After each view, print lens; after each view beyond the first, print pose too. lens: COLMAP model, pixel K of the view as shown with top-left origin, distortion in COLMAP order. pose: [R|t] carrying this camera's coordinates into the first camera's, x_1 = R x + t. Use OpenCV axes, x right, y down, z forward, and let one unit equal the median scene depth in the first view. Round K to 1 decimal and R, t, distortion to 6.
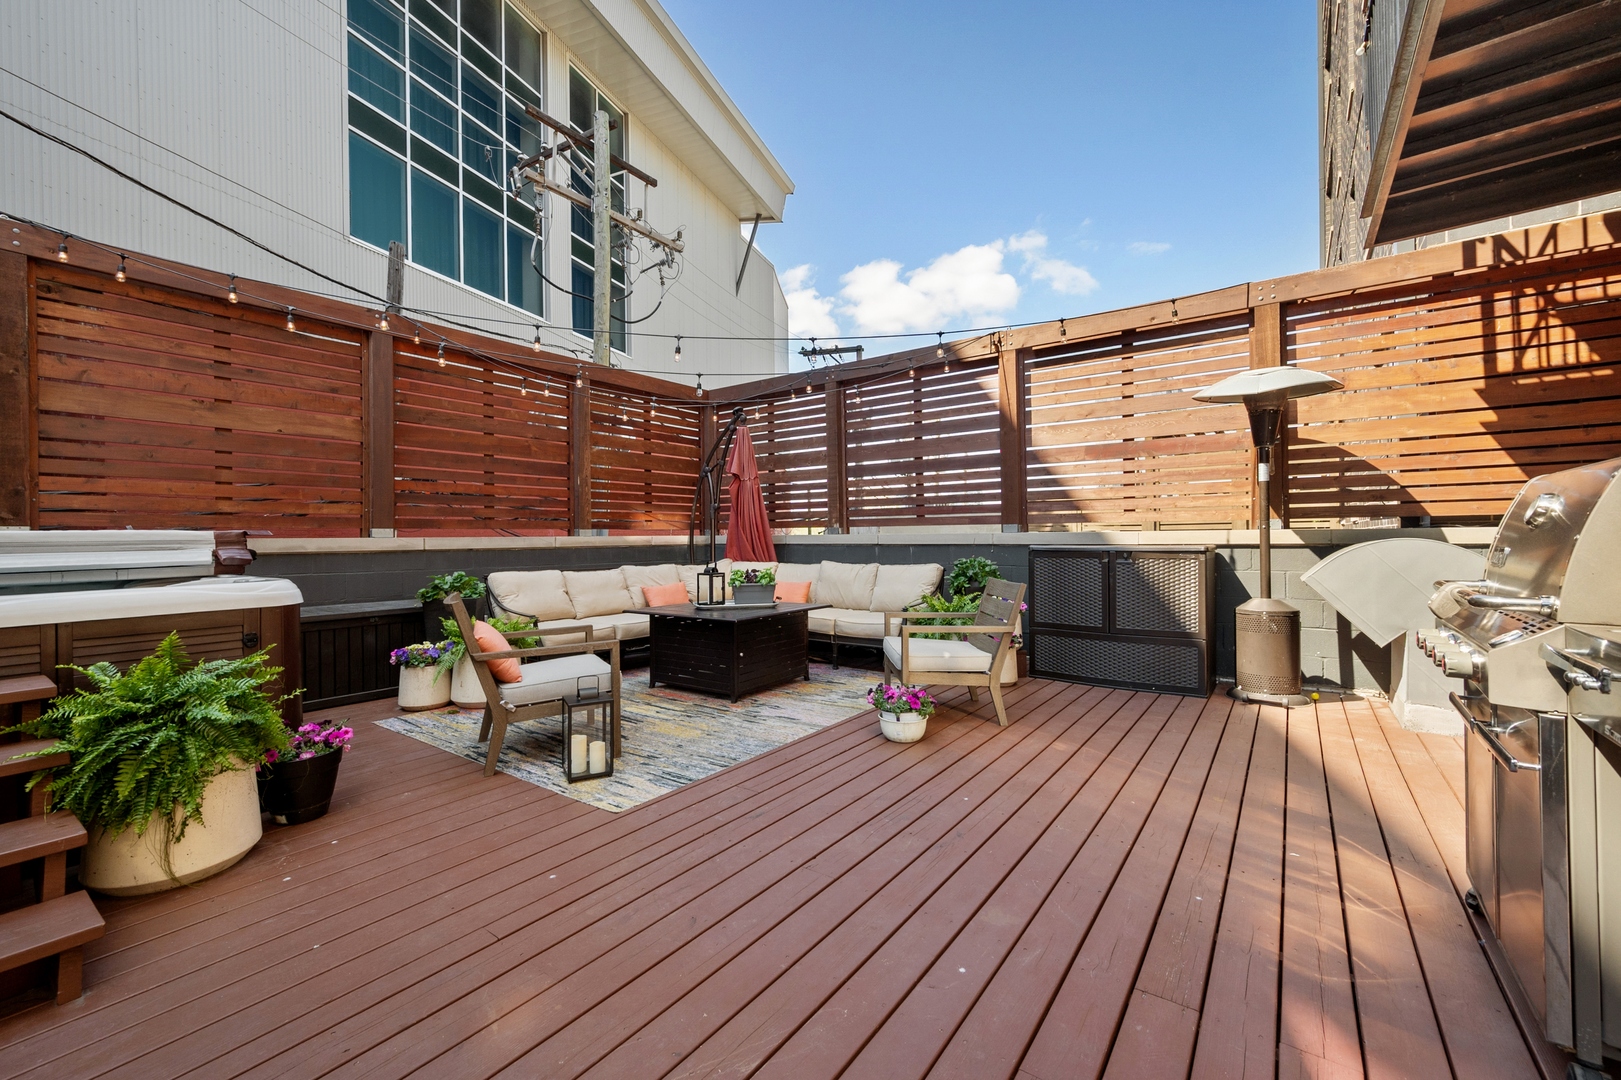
lens RADIAL K [[647.8, 0, 788.0], [0, 647.8, 552.9], [0, 0, 1]] dist [0.003603, 0.000074]
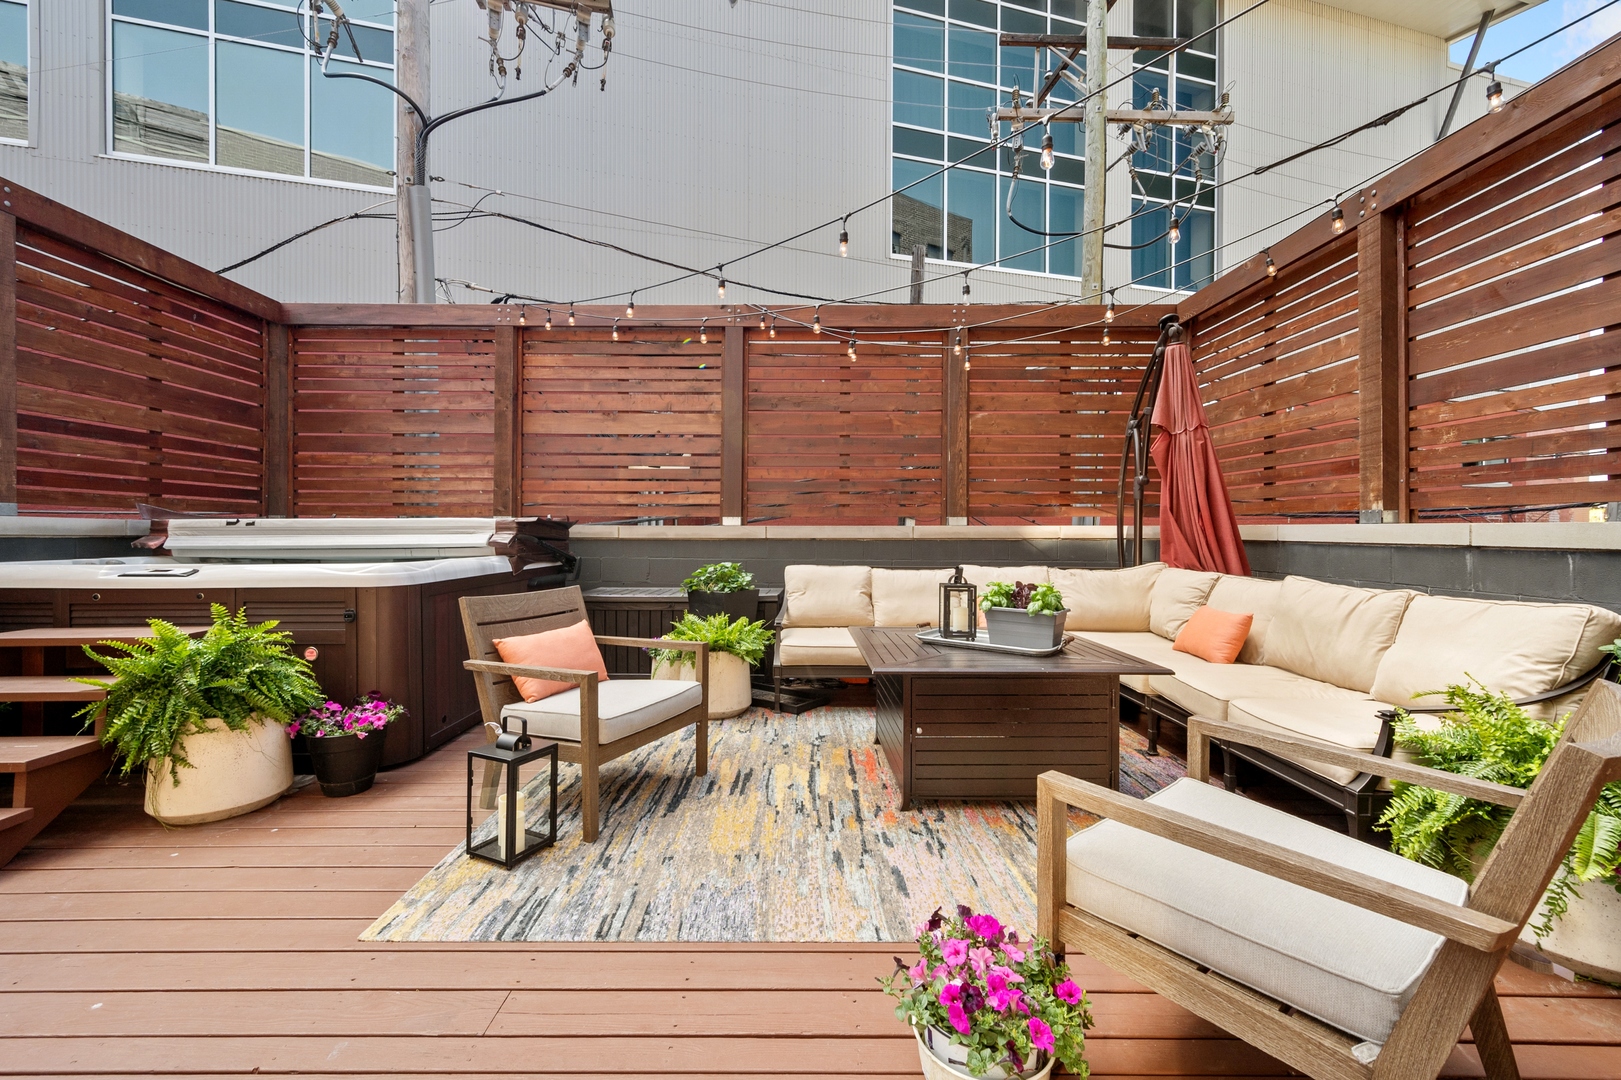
lens RADIAL K [[647.8, 0, 809.3], [0, 647.8, 542.0], [0, 0, 1]] dist [0.003603, 0.000074]
pose [[0.616480, 0.025587, -0.786955, 0.220930], [-0.026320, 0.999583, 0.011883, -0.011103], [0.786930, 0.013387, 0.616897, 0.391323]]
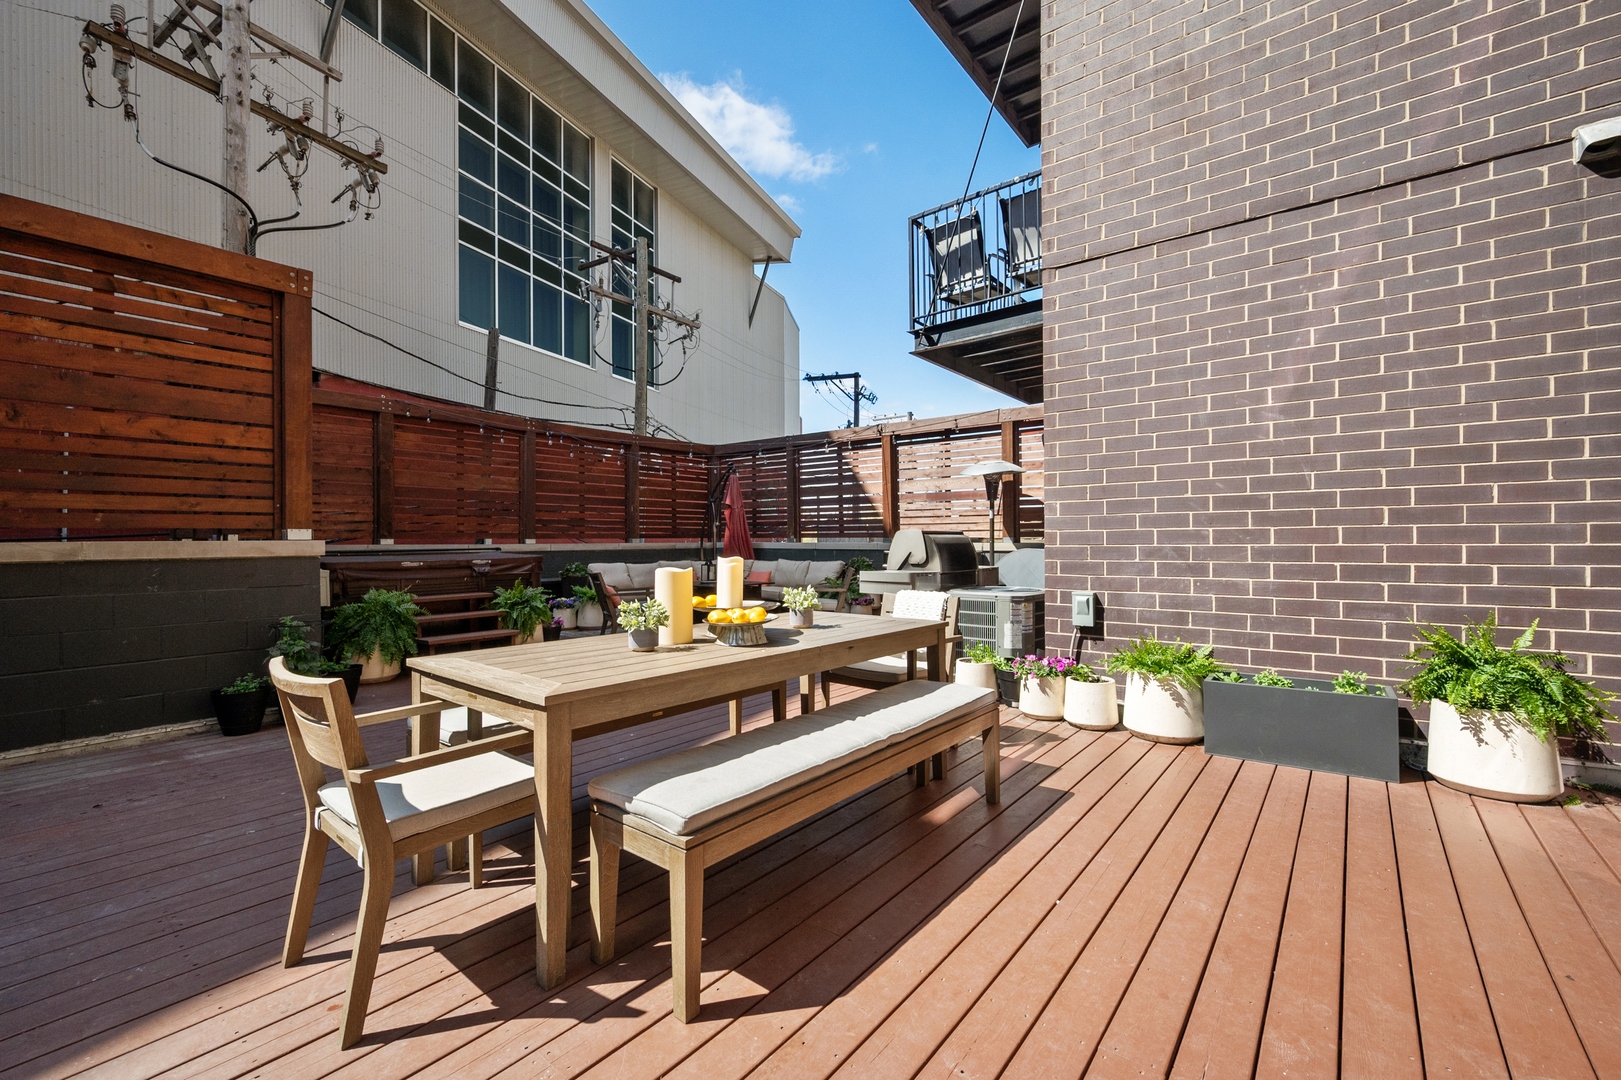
lens RADIAL K [[699.8, 0, 781.7], [0, 699.8, 543.7], [0, 0, 1]] dist [0.006261, 0.000376]
pose [[0.998685, 0.006007, -0.050910, 0.152747], [-0.006844, 0.999844, -0.016285, 0.002375], [0.050804, 0.016612, 0.998570, -0.787281]]
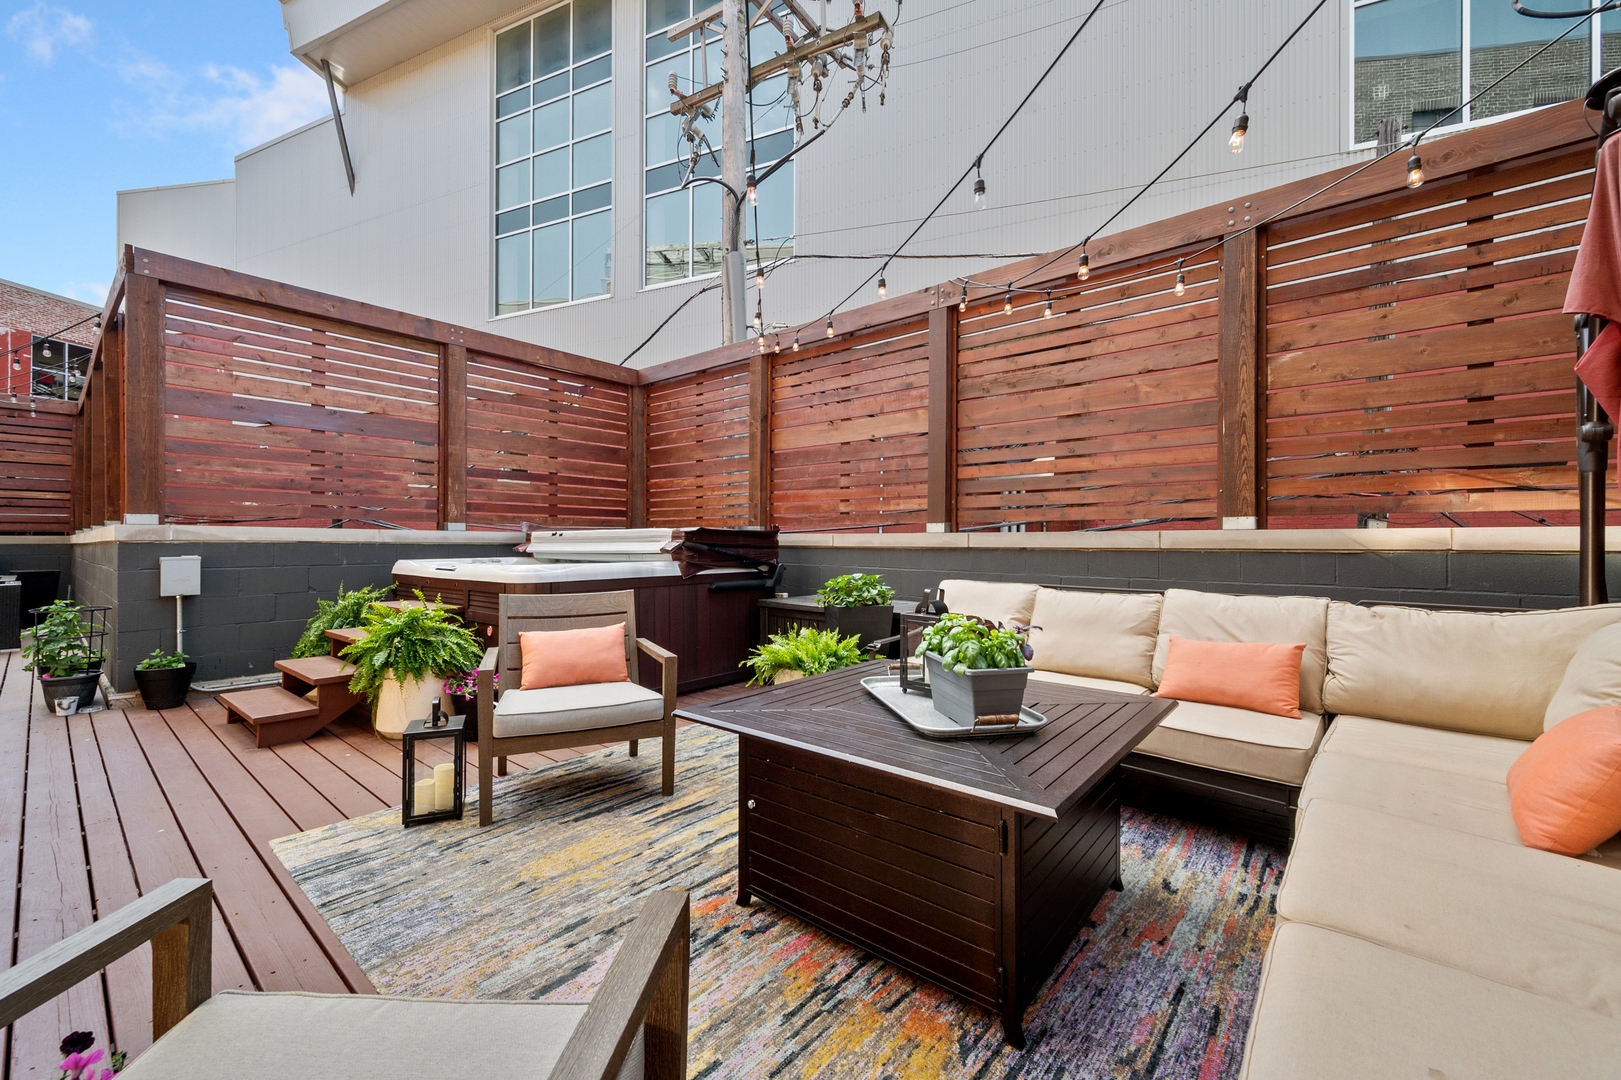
lens RADIAL K [[647.8, 0, 813.3], [0, 647.8, 540.9], [0, 0, 1]] dist [0.003603, 0.000074]
pose [[-0.034471, 0.012392, -0.999329, 0.247726], [-0.021665, 0.999679, 0.013144, -0.017663], [0.999171, 0.022103, -0.034192, 0.730999]]
